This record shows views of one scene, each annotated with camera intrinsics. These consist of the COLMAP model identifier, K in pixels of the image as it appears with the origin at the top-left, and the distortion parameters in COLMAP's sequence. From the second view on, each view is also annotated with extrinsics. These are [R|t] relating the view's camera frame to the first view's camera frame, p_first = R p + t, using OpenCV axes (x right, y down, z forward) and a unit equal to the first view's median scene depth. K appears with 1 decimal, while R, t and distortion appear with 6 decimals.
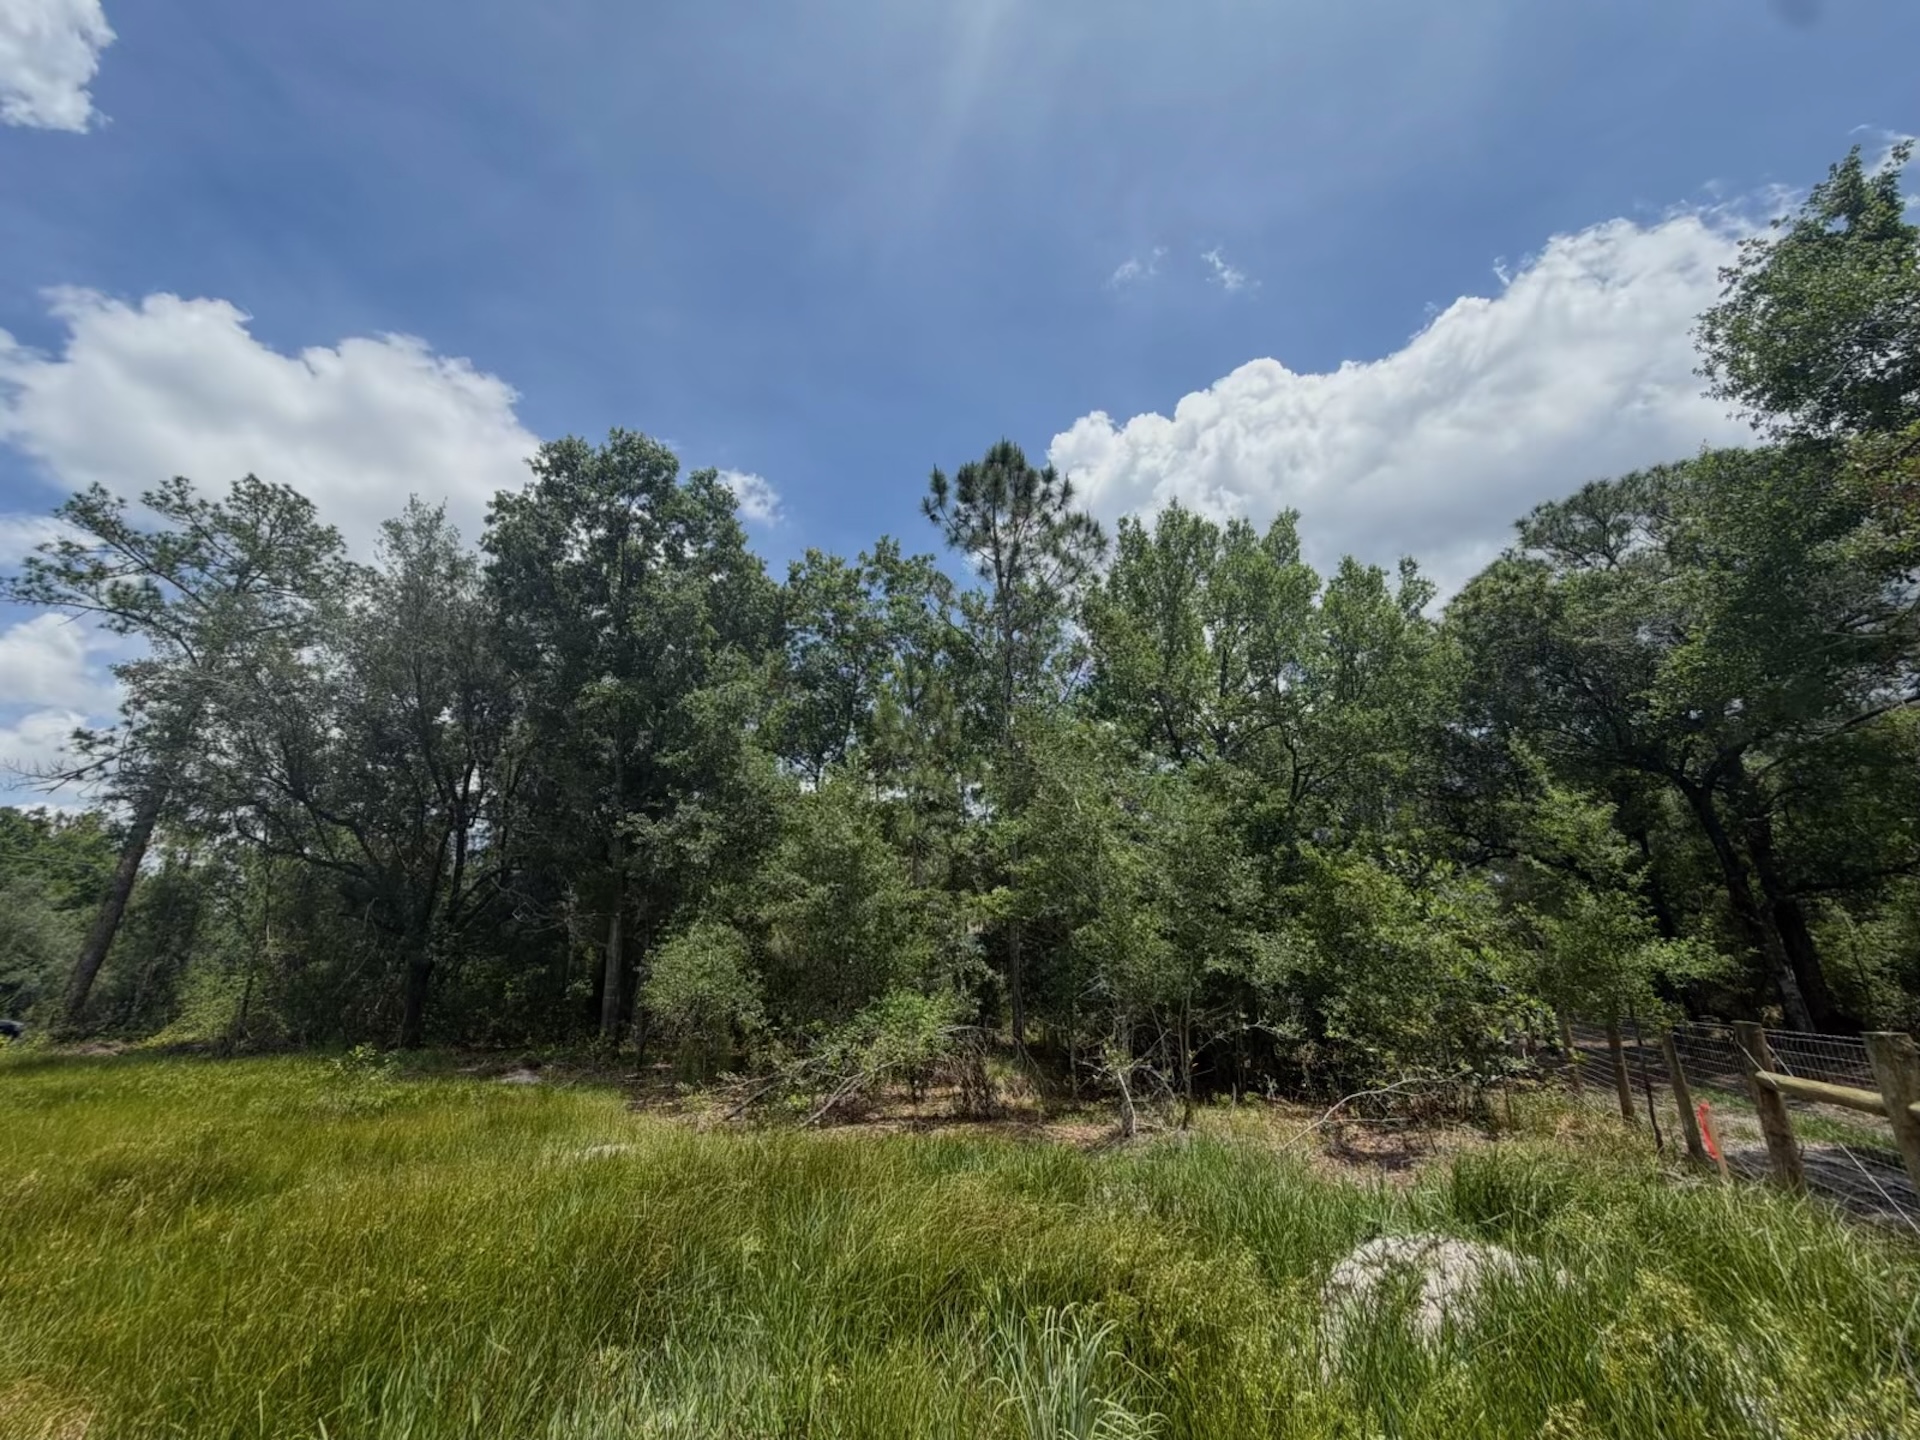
lens RADIAL K [[759.0, 0, 935.5], [0, 759.0, 727.9], [0, 0, 1]] dist [0.007448, -0.000004]
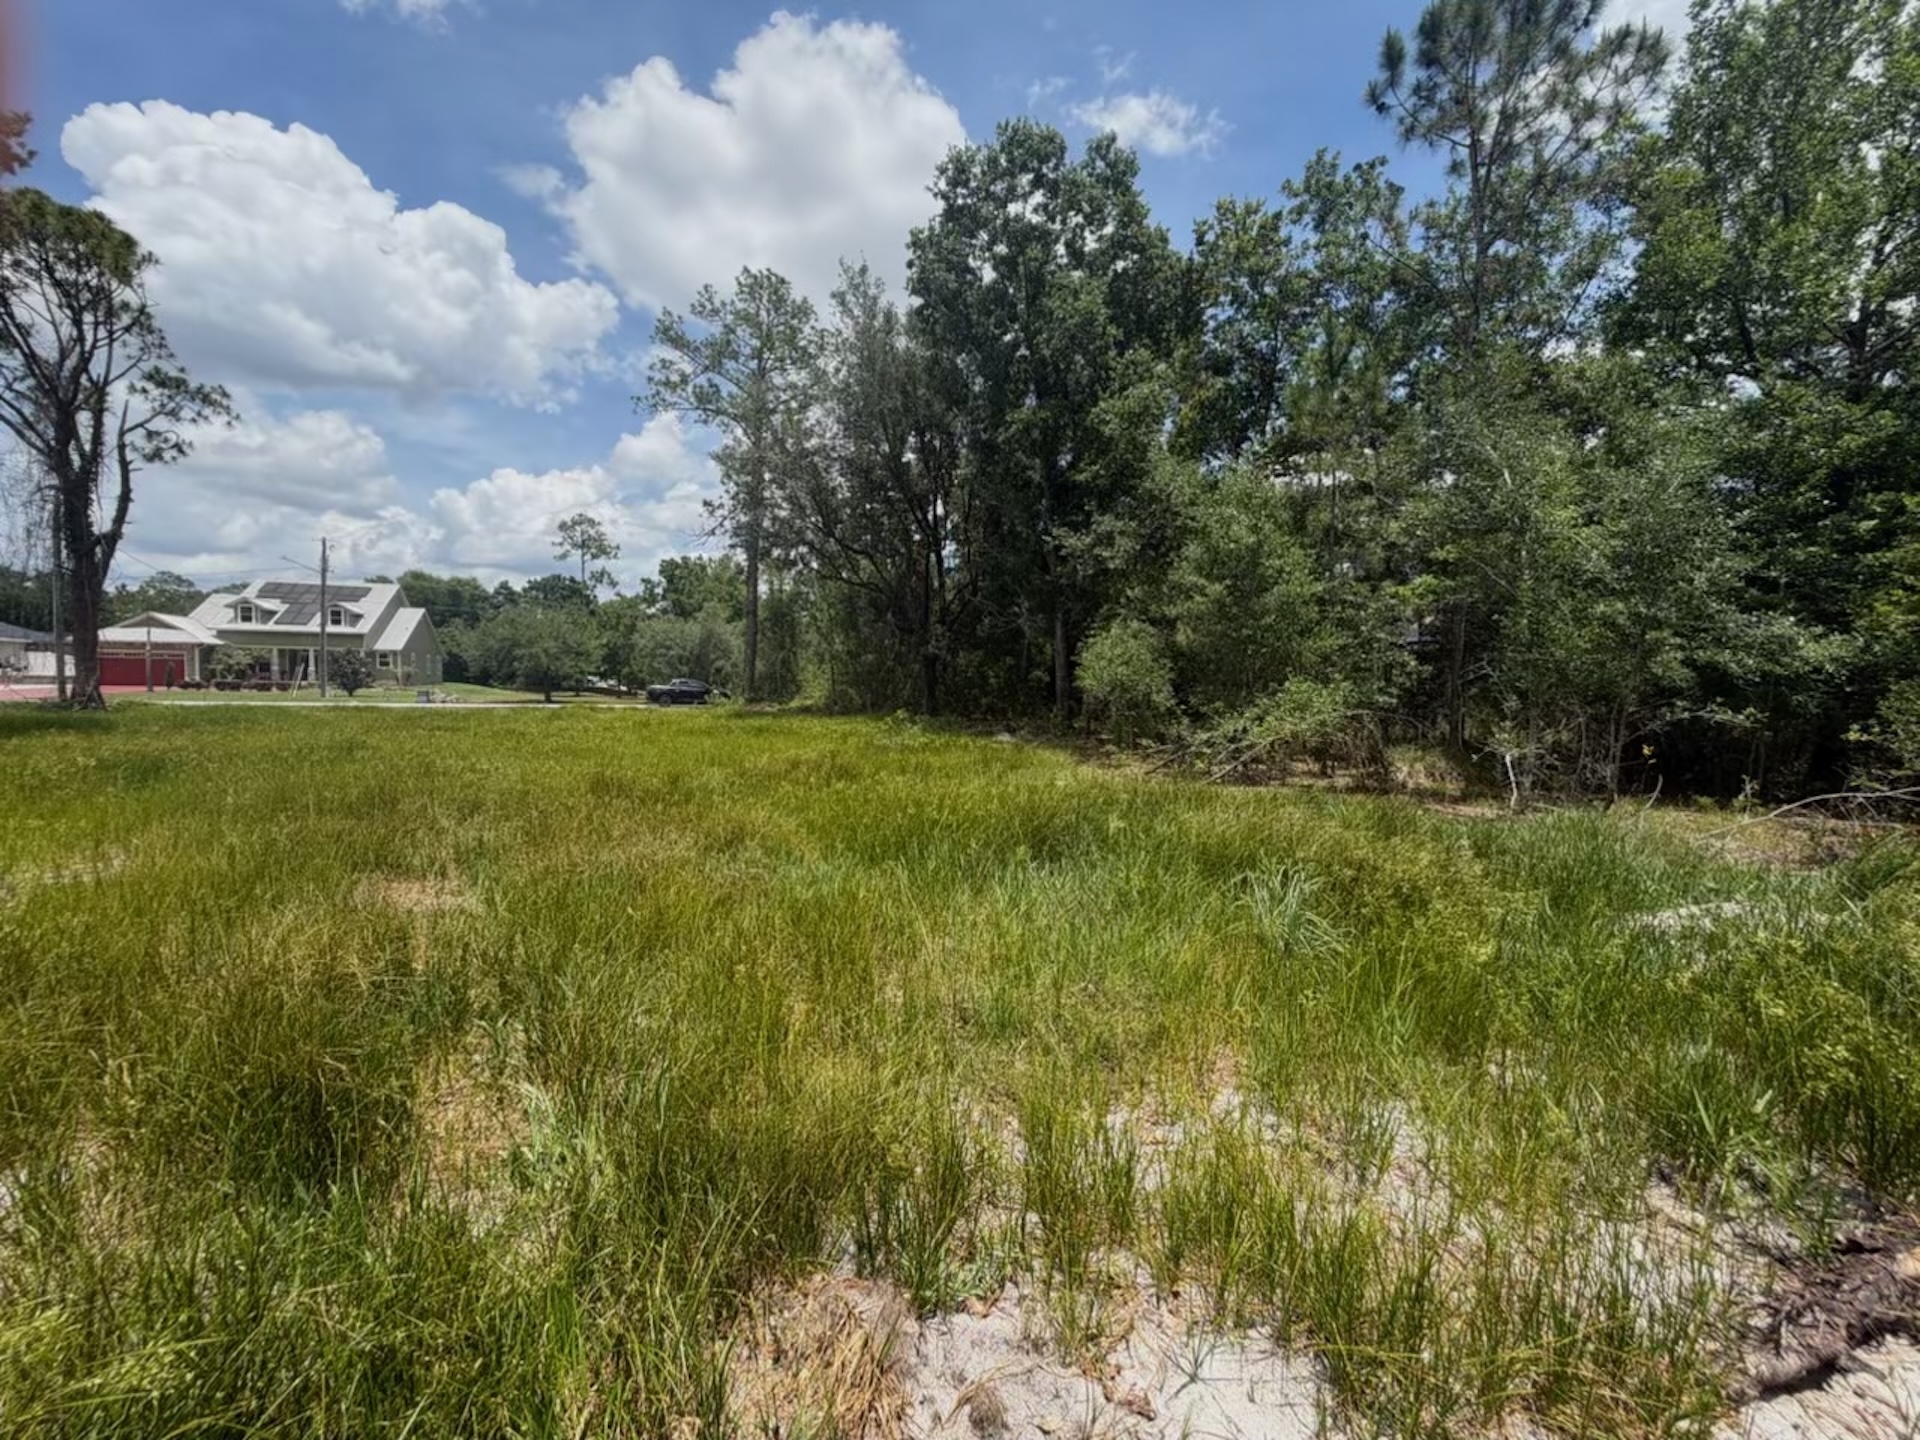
lens RADIAL K [[767.7, 0, 960.0], [0, 767.7, 720.0], [0, 0, 1]] dist [0.000877, -0.000175]
pose [[0.856121, 0.039967, -0.515227, 0.056951], [0.154447, 0.931648, 0.328904, -0.014501], [0.493156, -0.361157, 0.791431, -0.059228]]
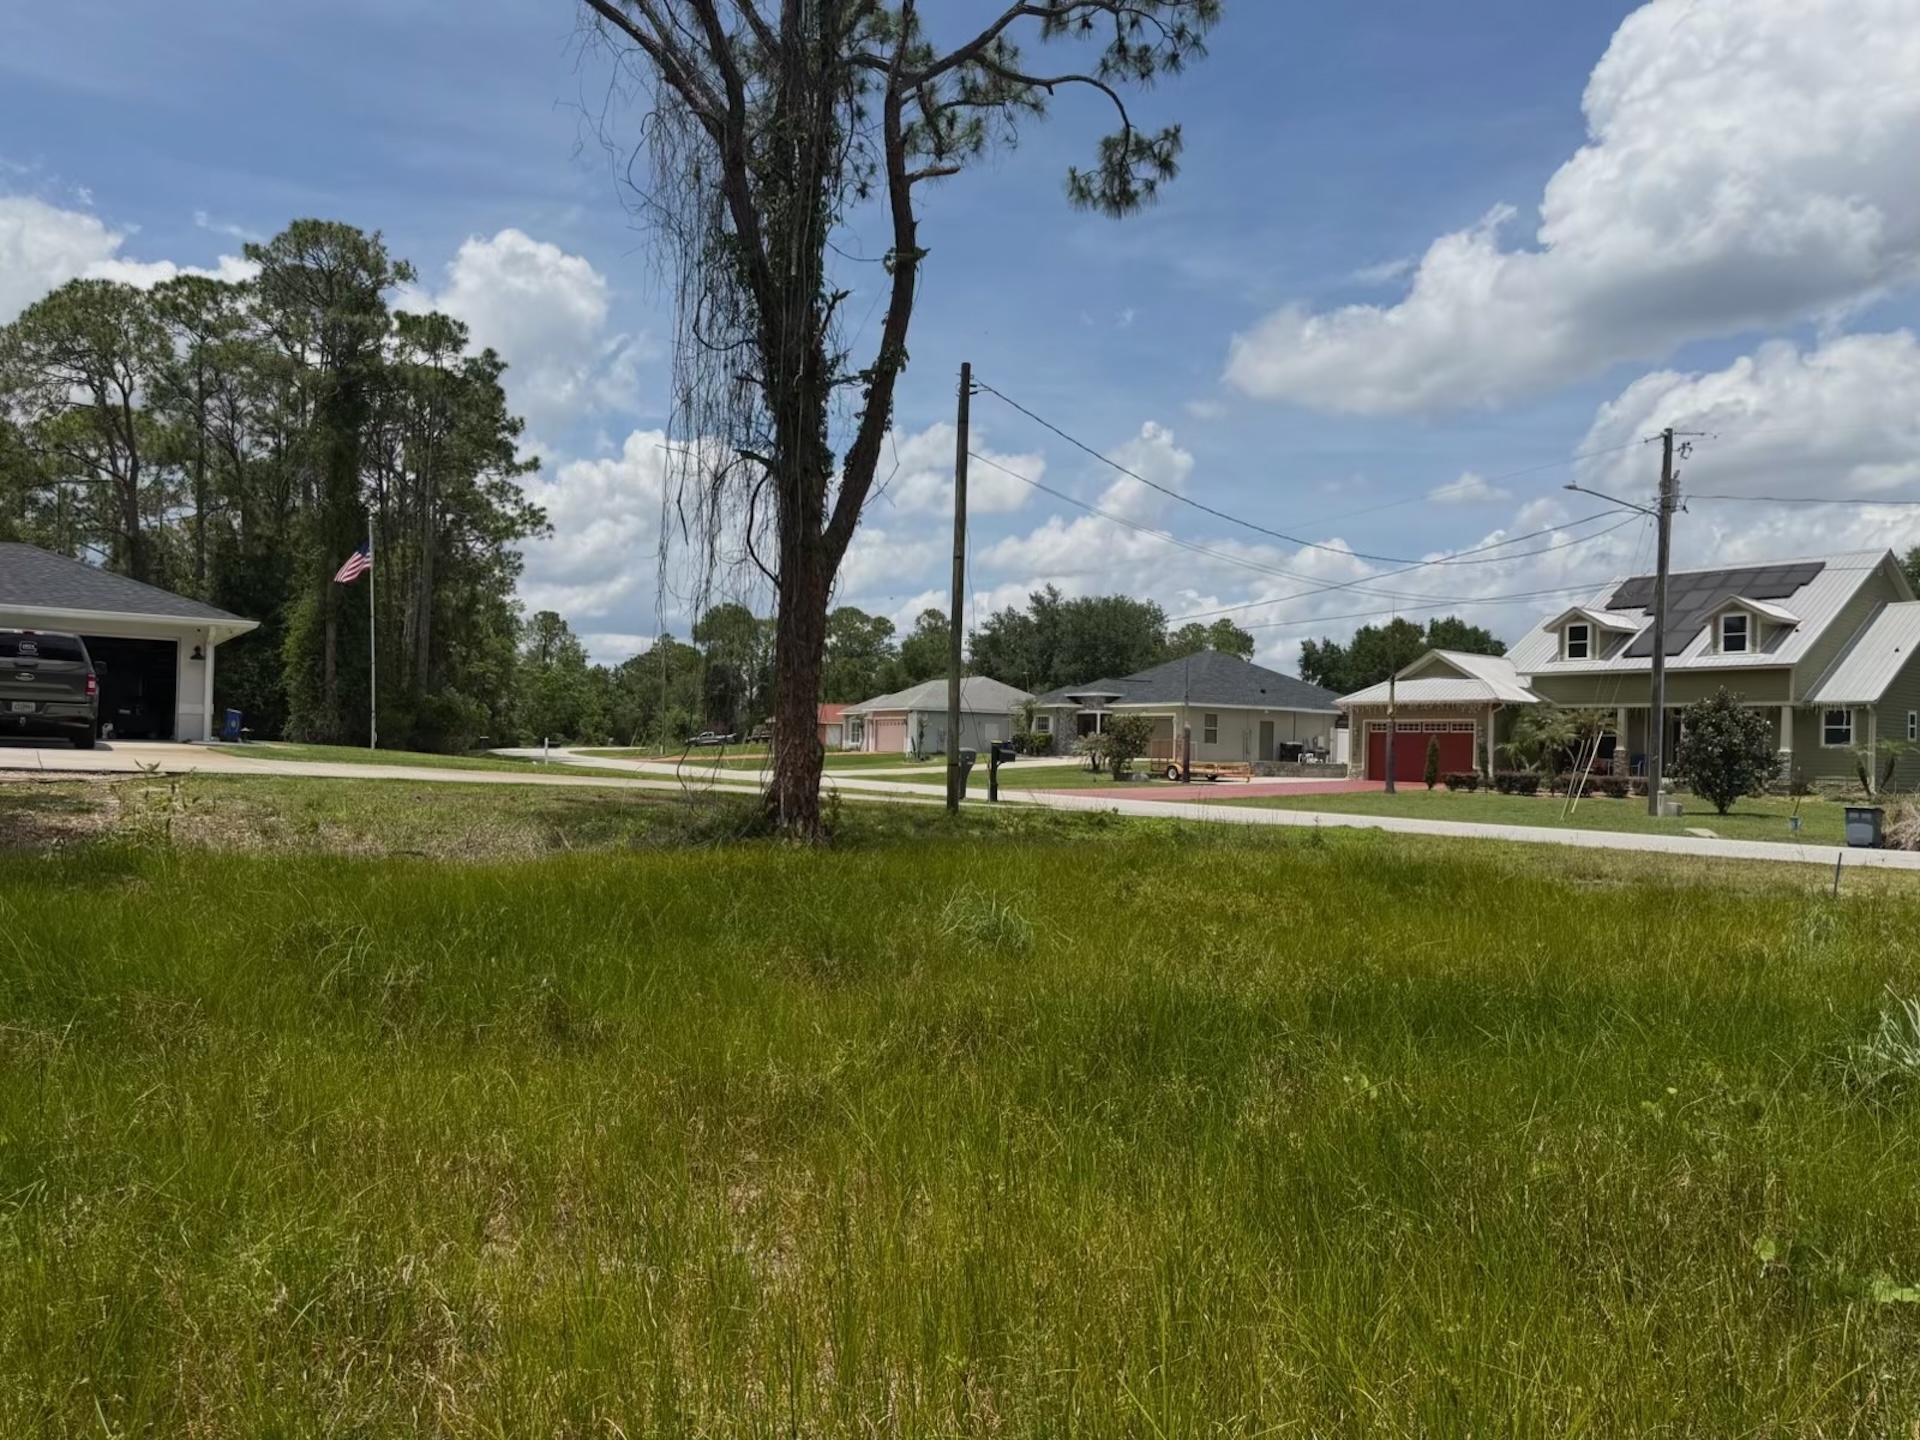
lens RADIAL K [[1336.5, 0, 960.0], [0, 1336.5, 720.0], [0, 0, 1]] dist [0.001390, -0.001444]
pose [[-0.253470, -0.026382, -0.966983, -0.695490], [0.299713, 0.948296, -0.104434, 0.137685], [0.919742, -0.316288, -0.232458, 0.341157]]
